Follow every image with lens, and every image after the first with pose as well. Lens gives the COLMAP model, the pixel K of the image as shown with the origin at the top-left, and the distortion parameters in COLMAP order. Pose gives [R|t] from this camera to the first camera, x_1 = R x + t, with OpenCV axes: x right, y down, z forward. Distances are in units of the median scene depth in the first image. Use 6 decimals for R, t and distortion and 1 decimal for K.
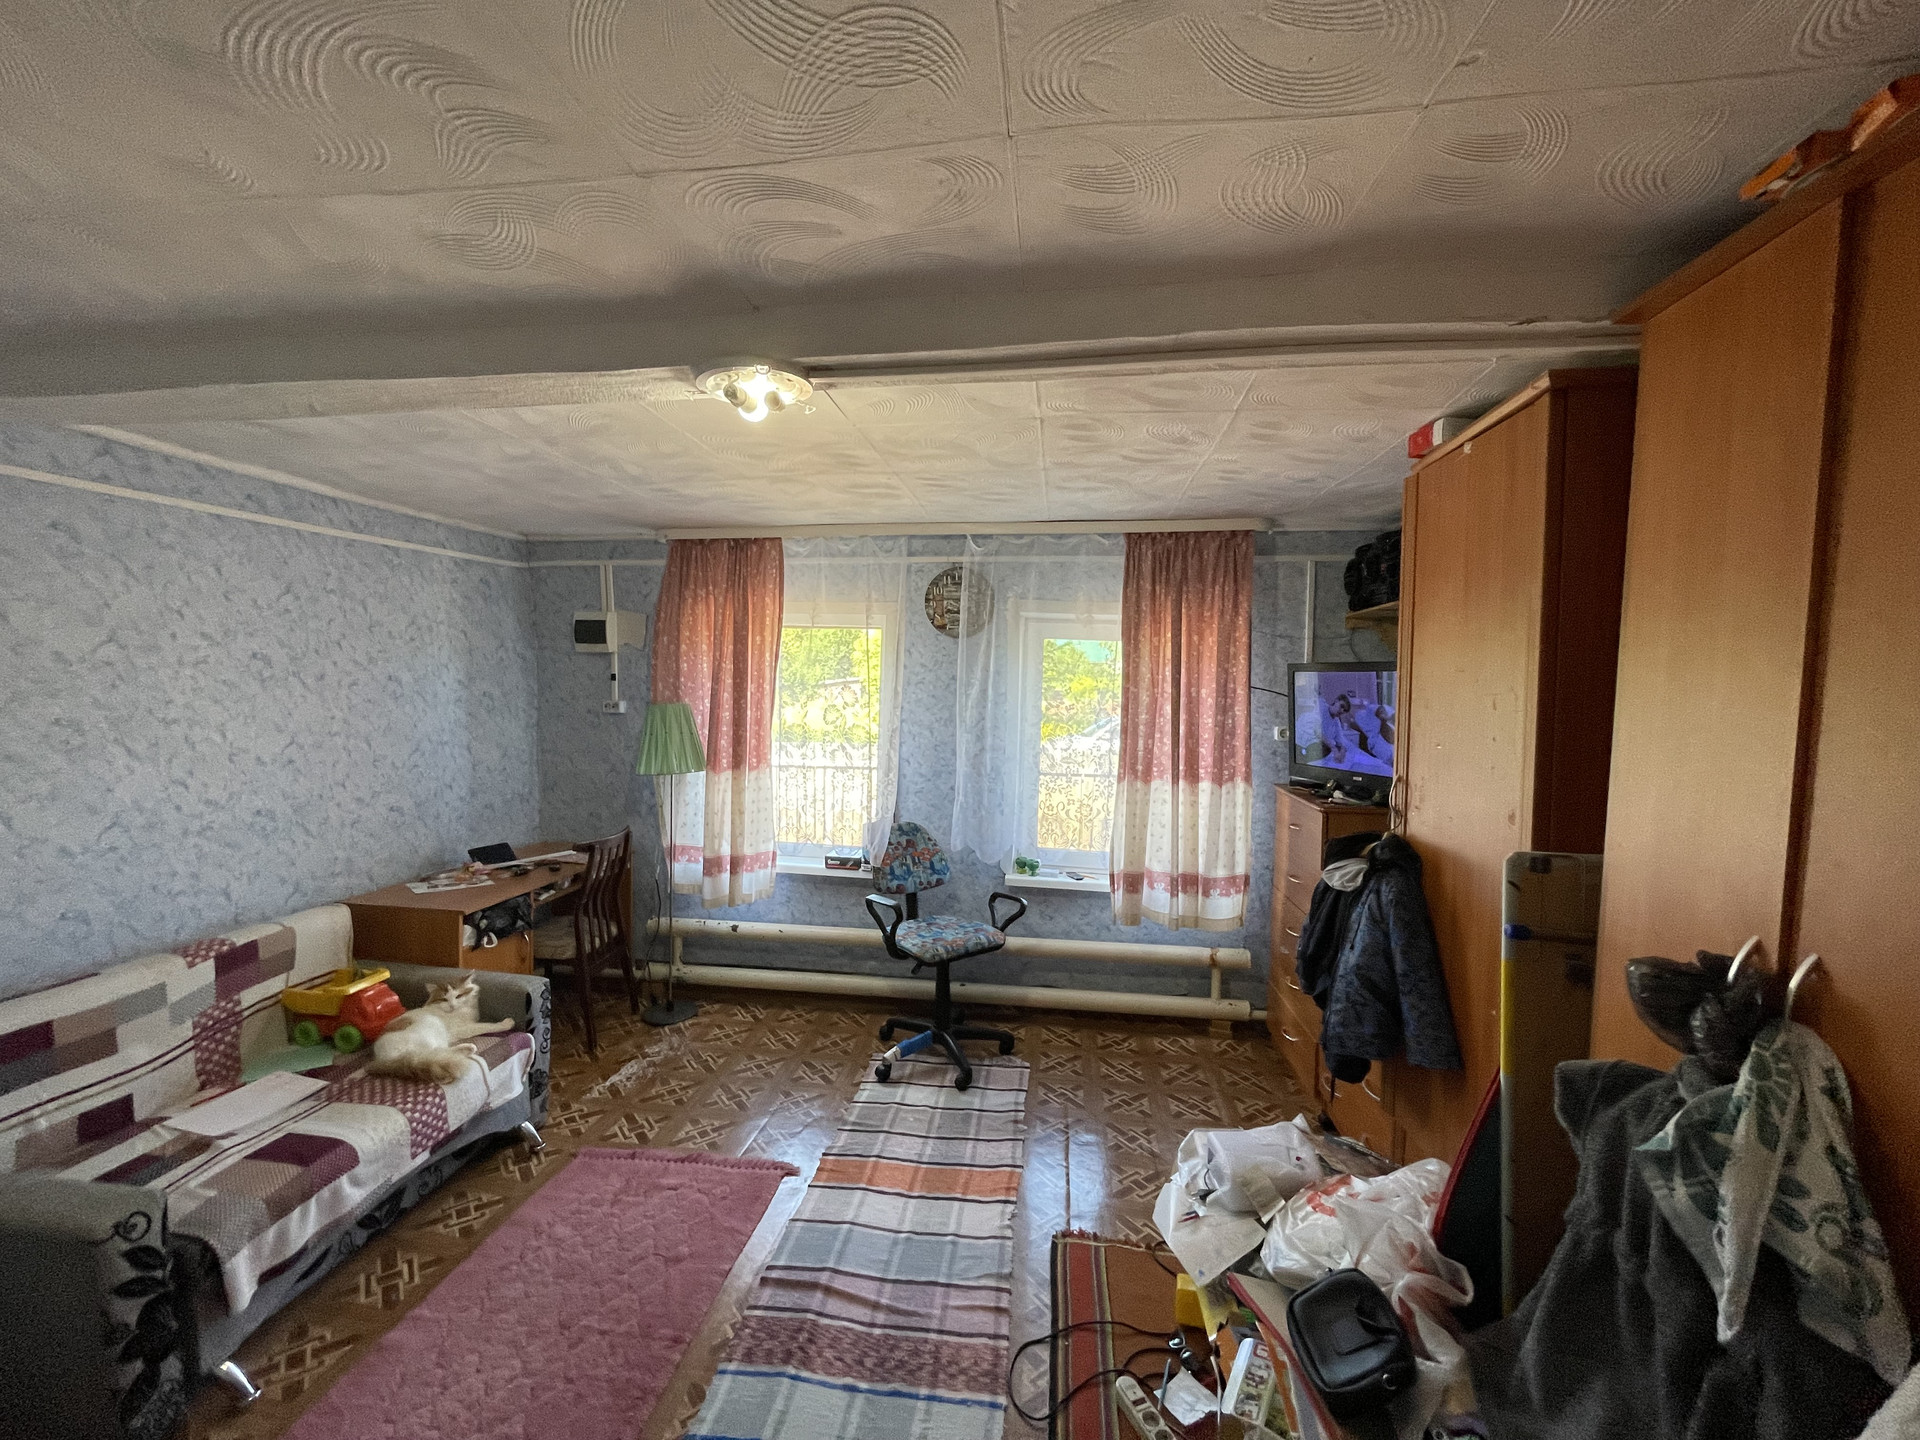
lens RADIAL K [[762.8, 0, 961.1], [0, 762.8, 721.1], [0, 0, 1]] dist [0.000537, 0.000030]
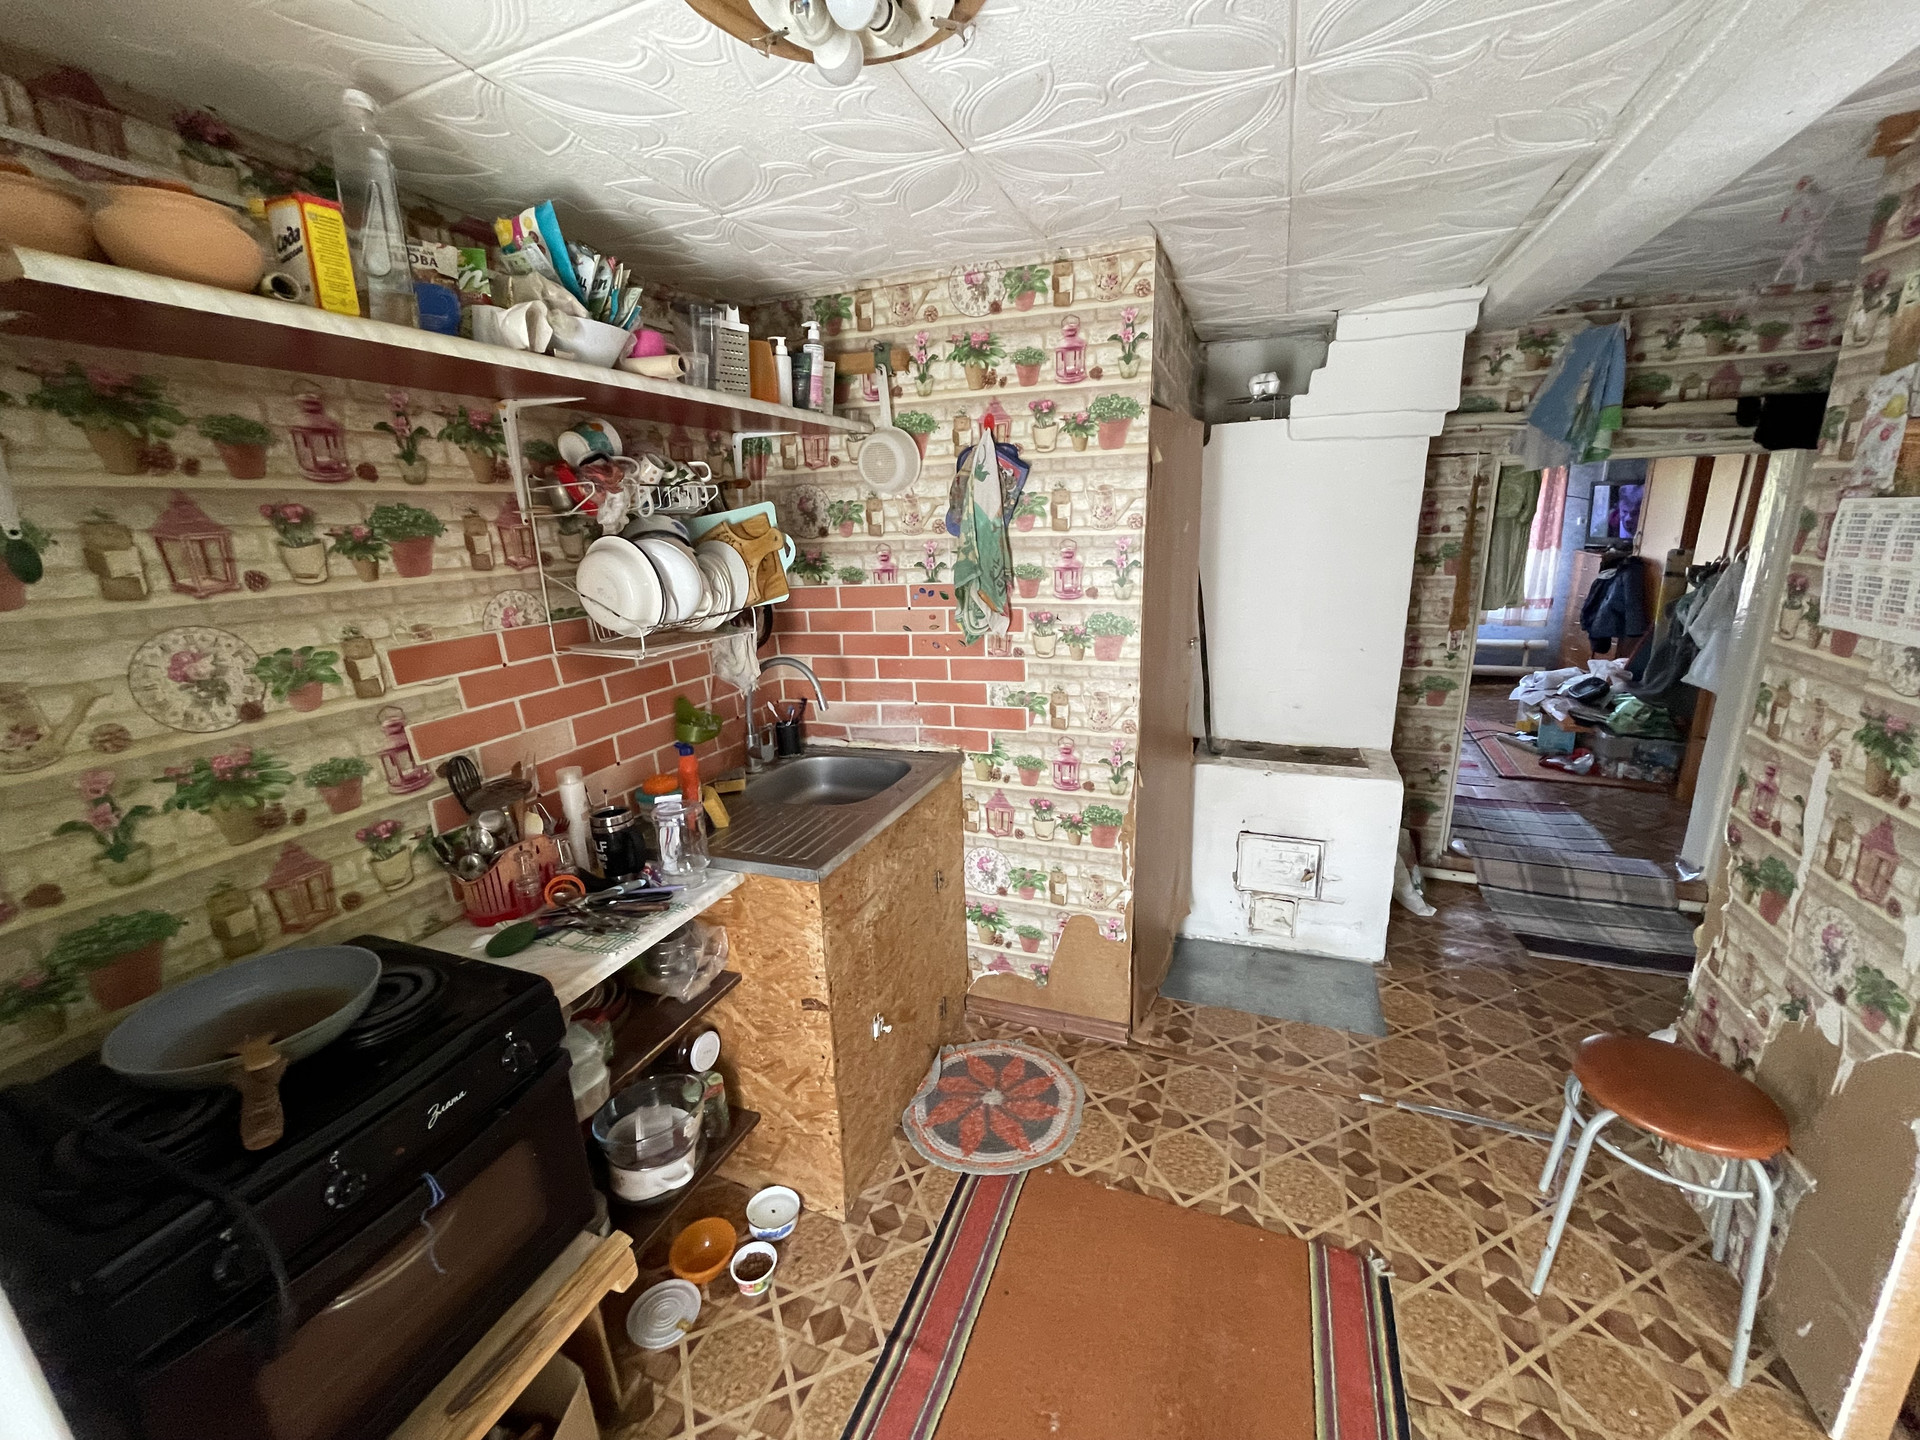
lens RADIAL K [[762.8, 0, 962.4], [0, 762.8, 719.5], [0, 0, 1]] dist [0.000537, 0.000030]
pose [[0.965400, 0.010728, -0.260555, -0.576104], [0.045714, 0.976719, 0.209596, 0.031614], [0.256737, -0.214255, 0.942433, -1.305476]]
